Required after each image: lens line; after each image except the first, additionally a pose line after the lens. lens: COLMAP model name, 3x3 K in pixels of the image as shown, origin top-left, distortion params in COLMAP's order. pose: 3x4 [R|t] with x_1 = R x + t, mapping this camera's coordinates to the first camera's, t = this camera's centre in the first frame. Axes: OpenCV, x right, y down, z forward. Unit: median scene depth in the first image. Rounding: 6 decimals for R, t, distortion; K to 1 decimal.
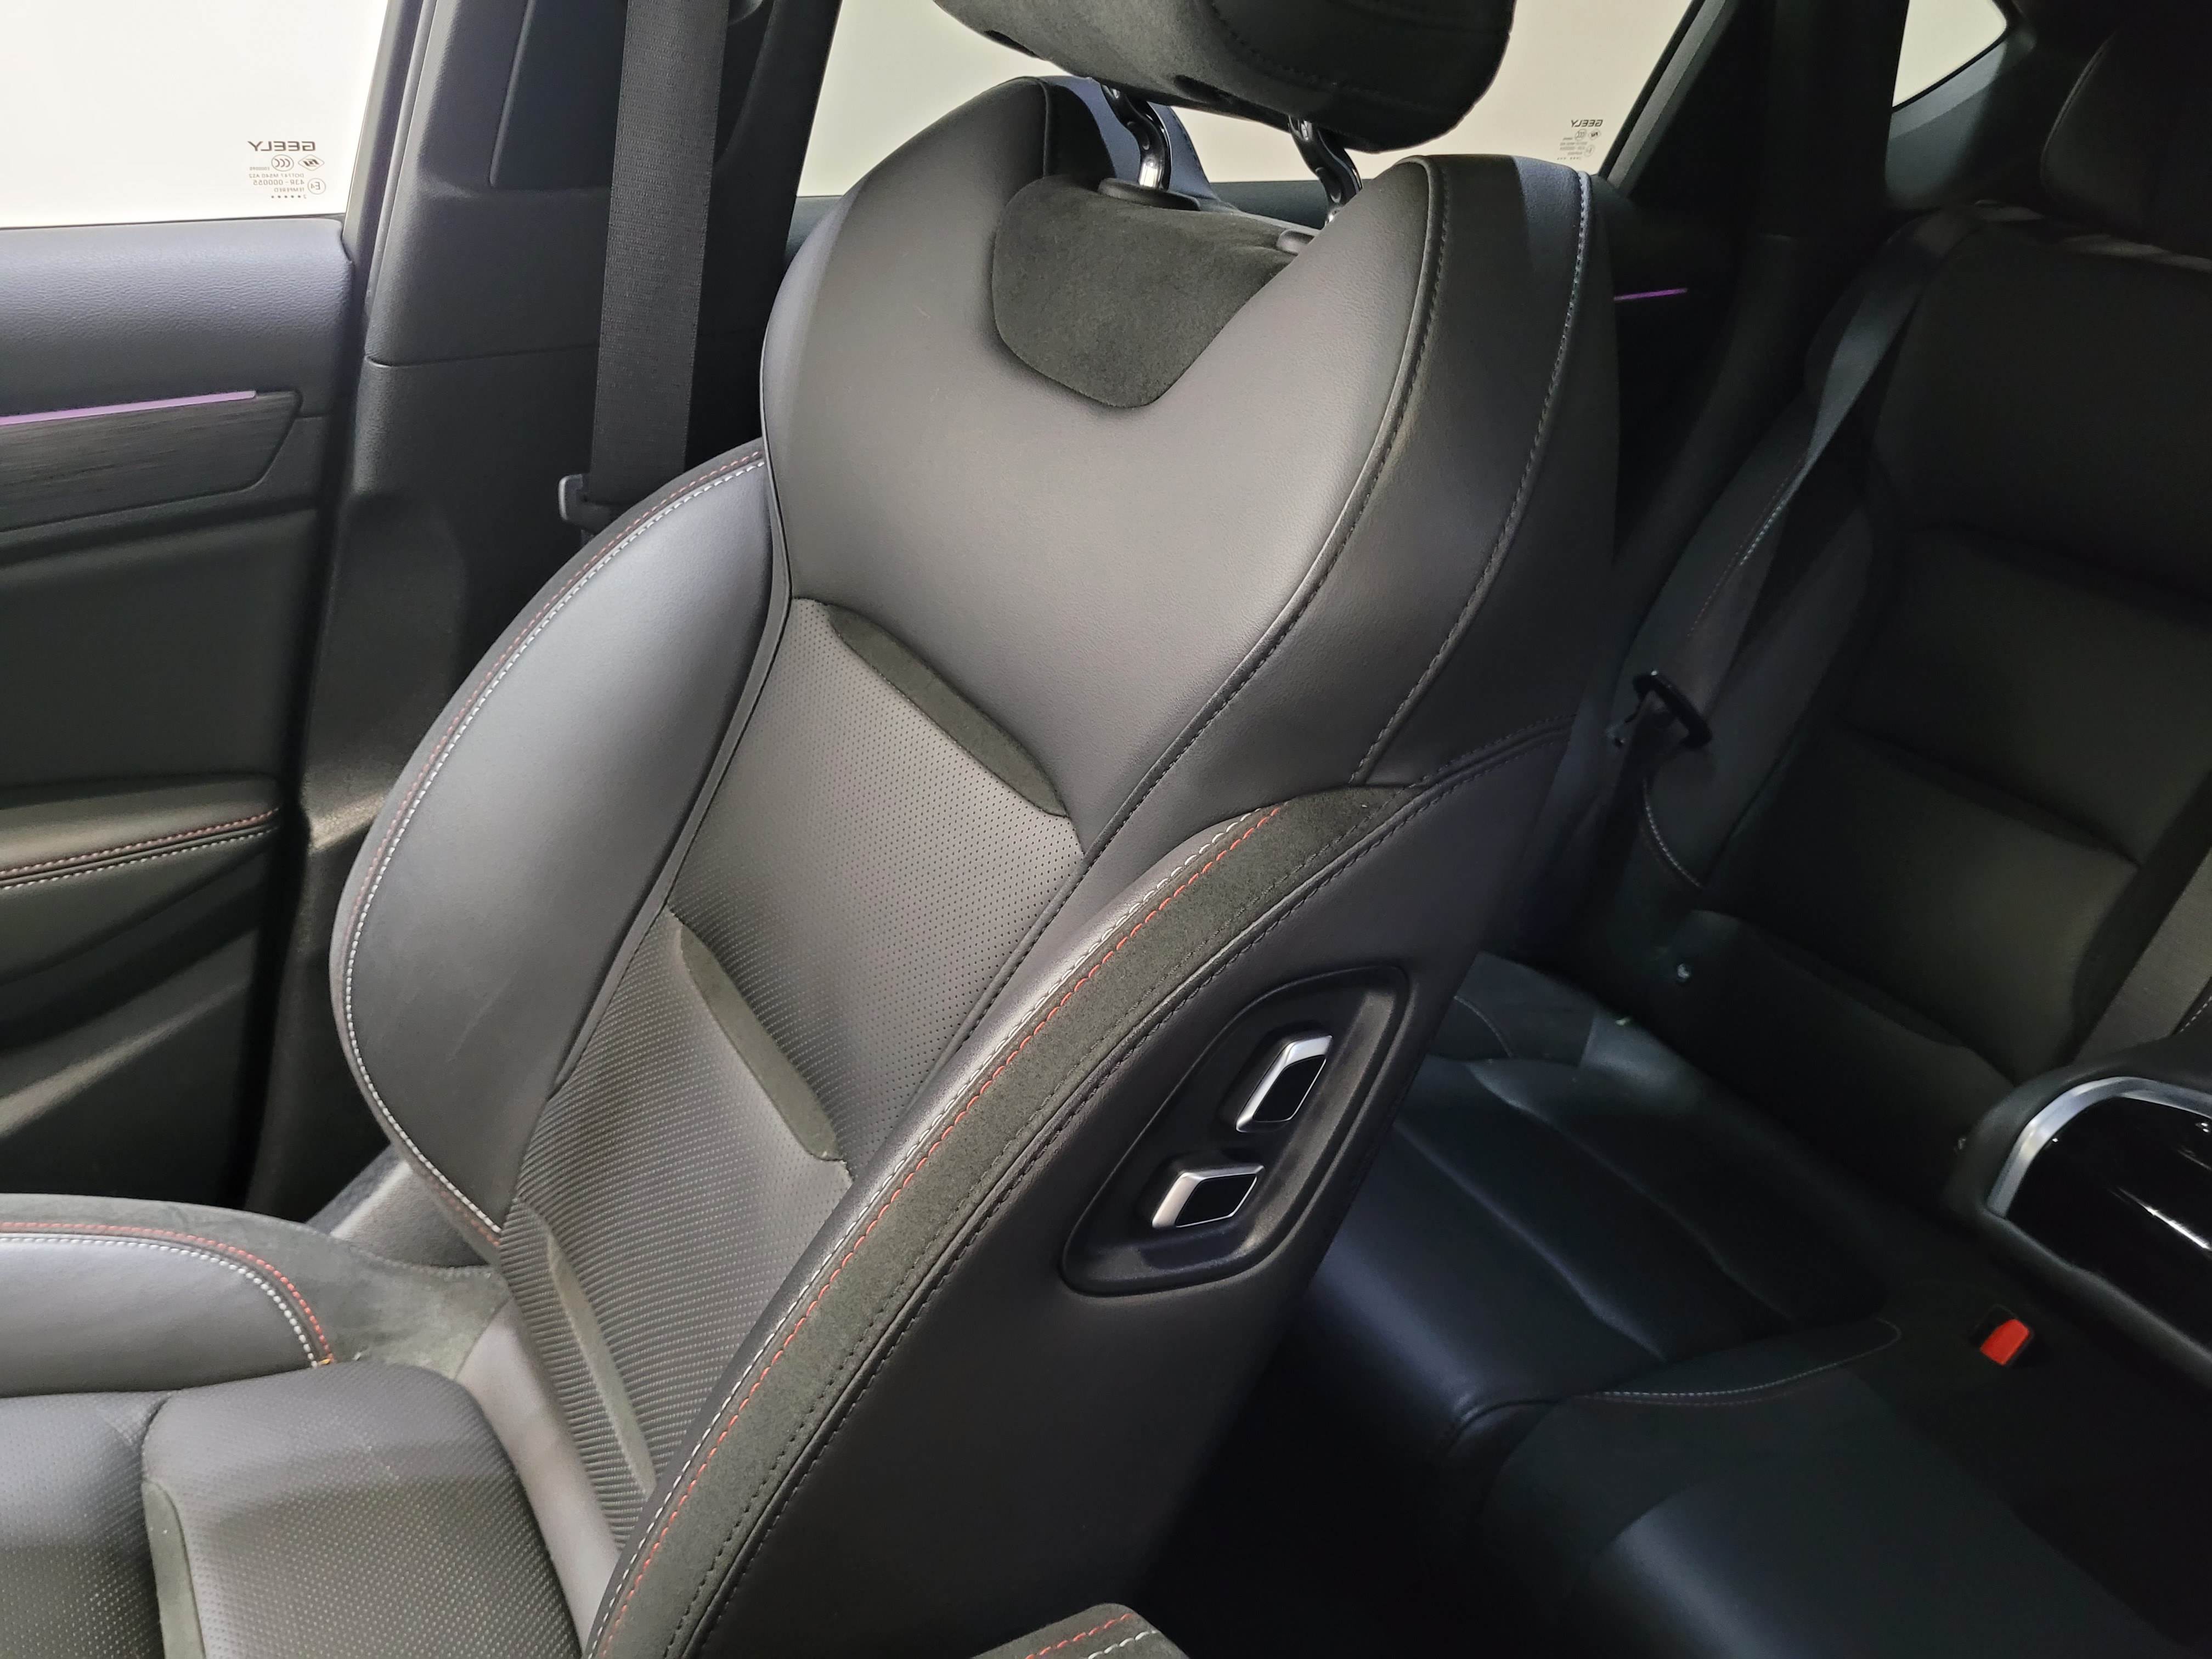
lens RADIAL K [[1707.3, 0, 1103.7], [0, 1707.3, 814.3], [0, 0, 1]] dist [0.013456, -0.002189]
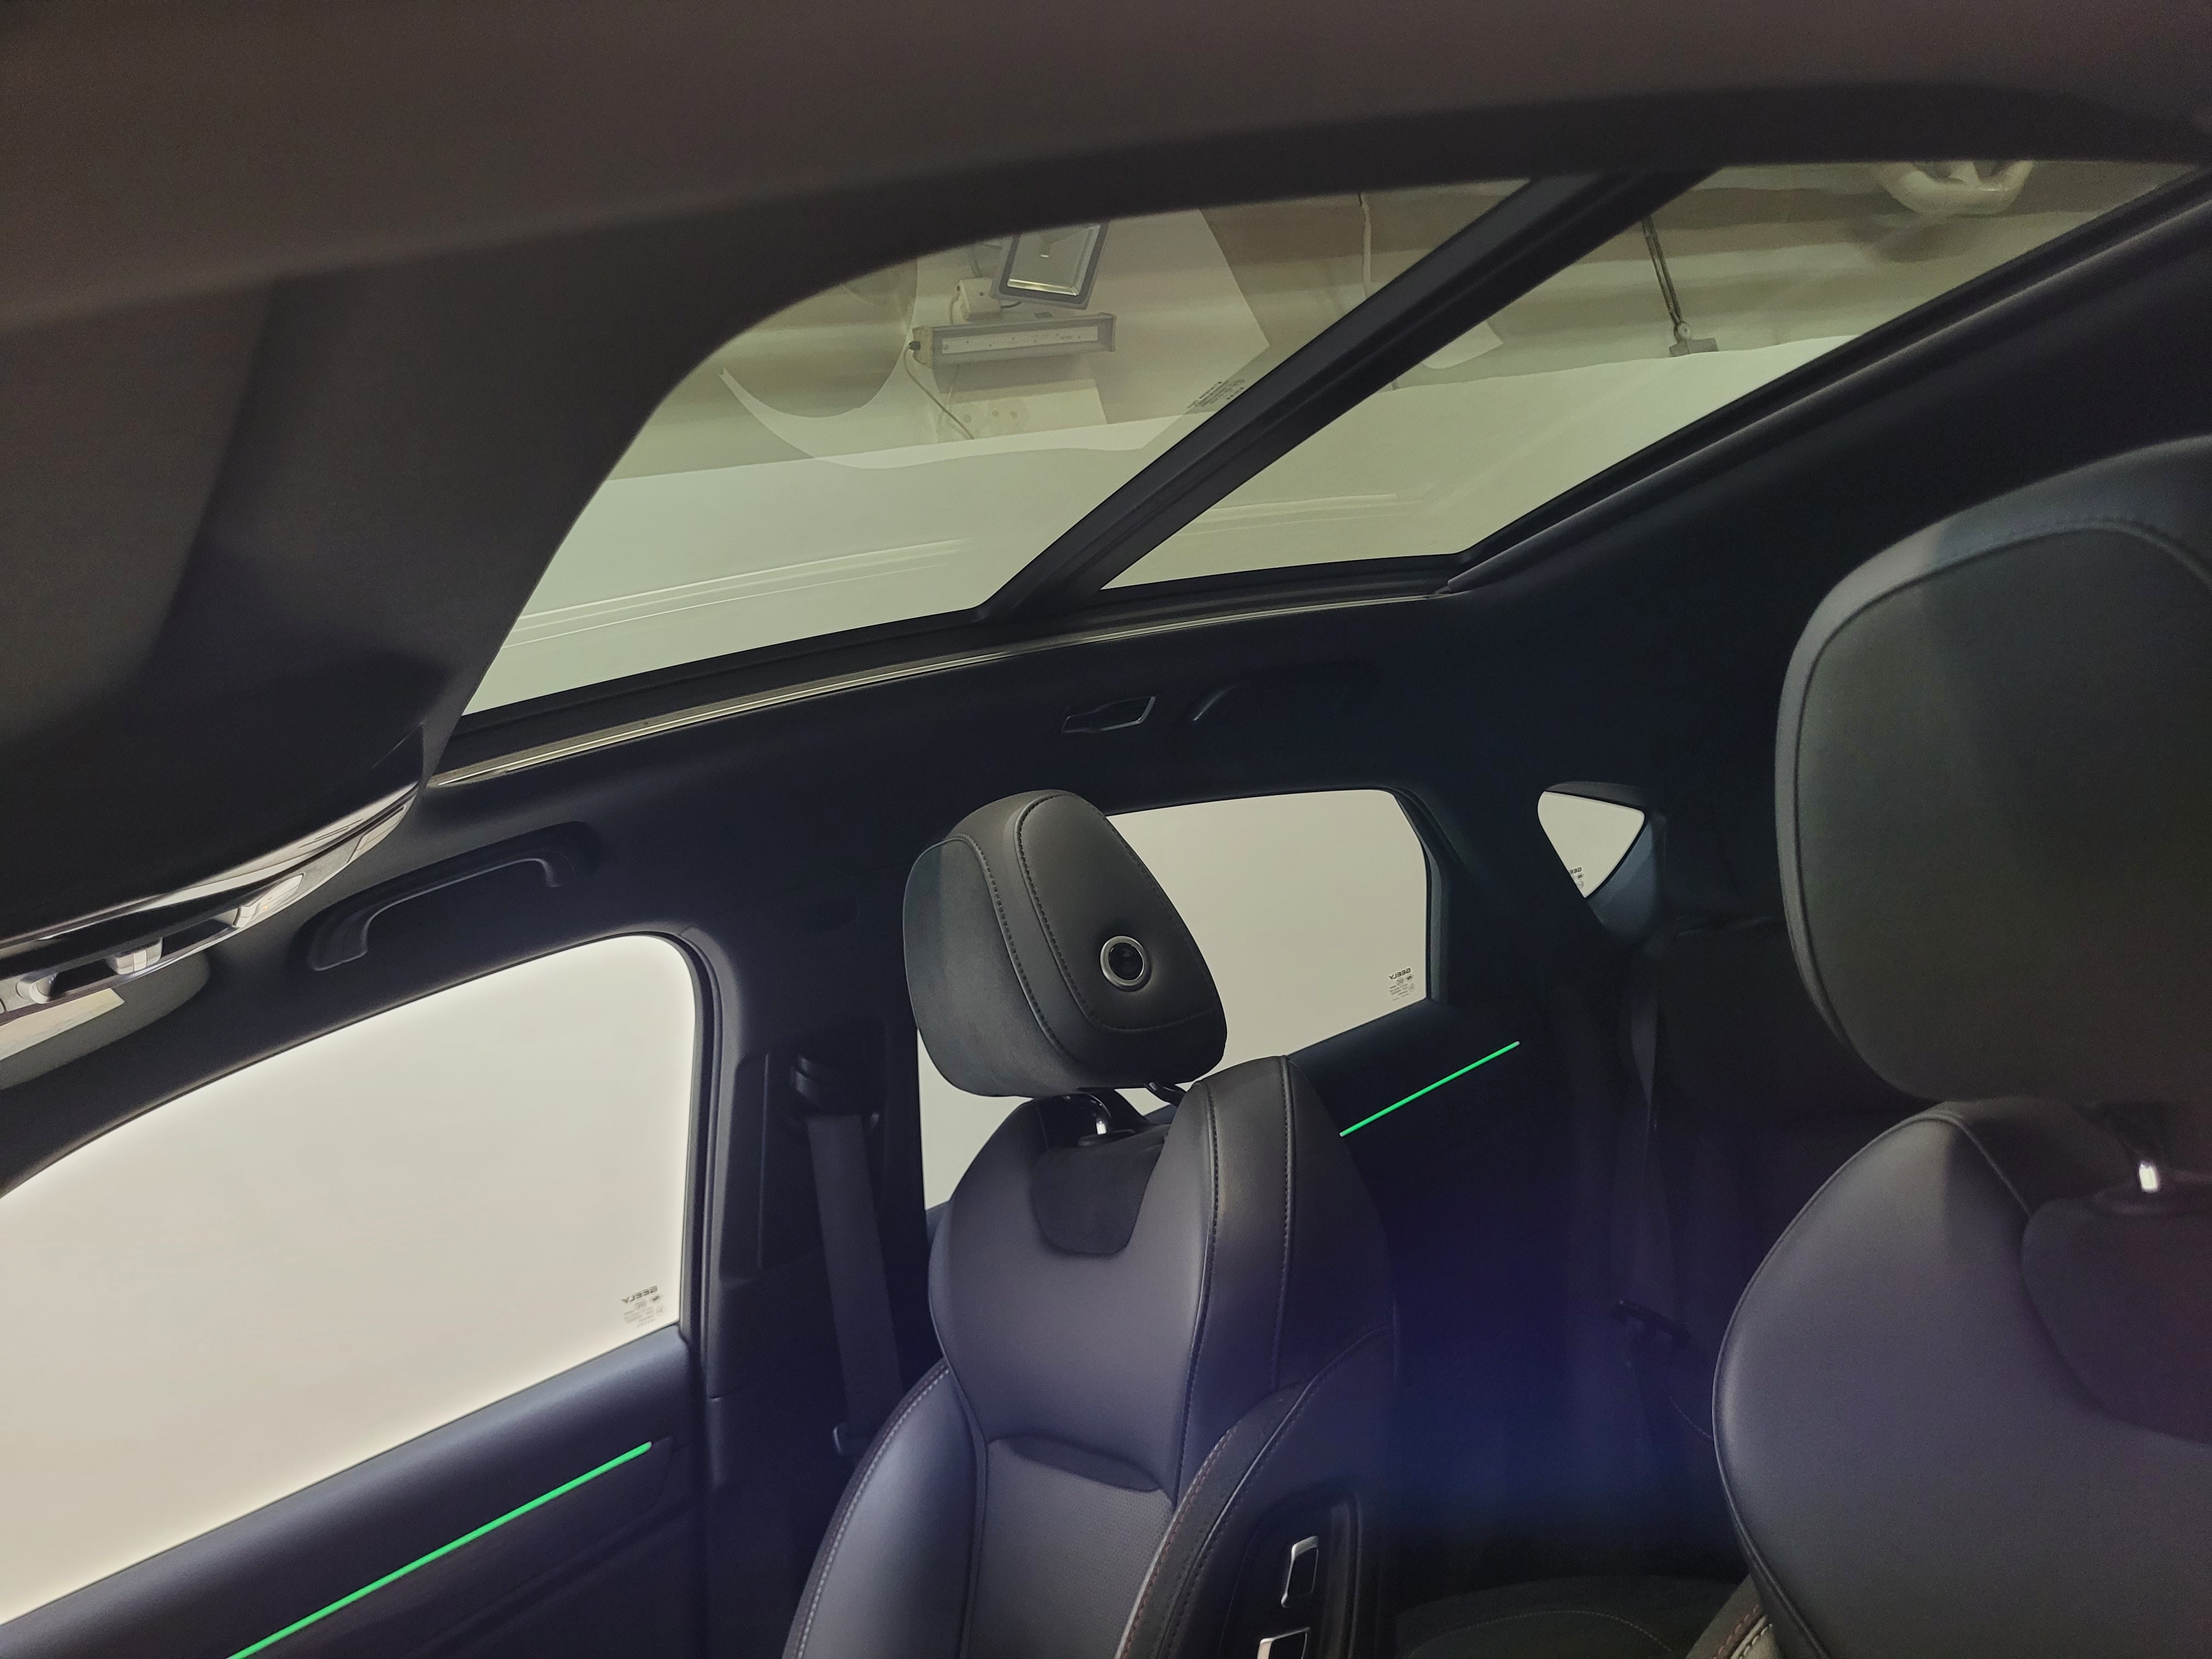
lens RADIAL K [[1707.3, 0, 1103.7], [0, 1707.3, 814.3], [0, 0, 1]] dist [0.013456, -0.002189]
pose [[0.928379, -0.371499, -0.010037, 0.150191], [0.315476, 0.802078, -0.507096, 0.240533], [0.196436, 0.467611, 0.861831, -0.612972]]
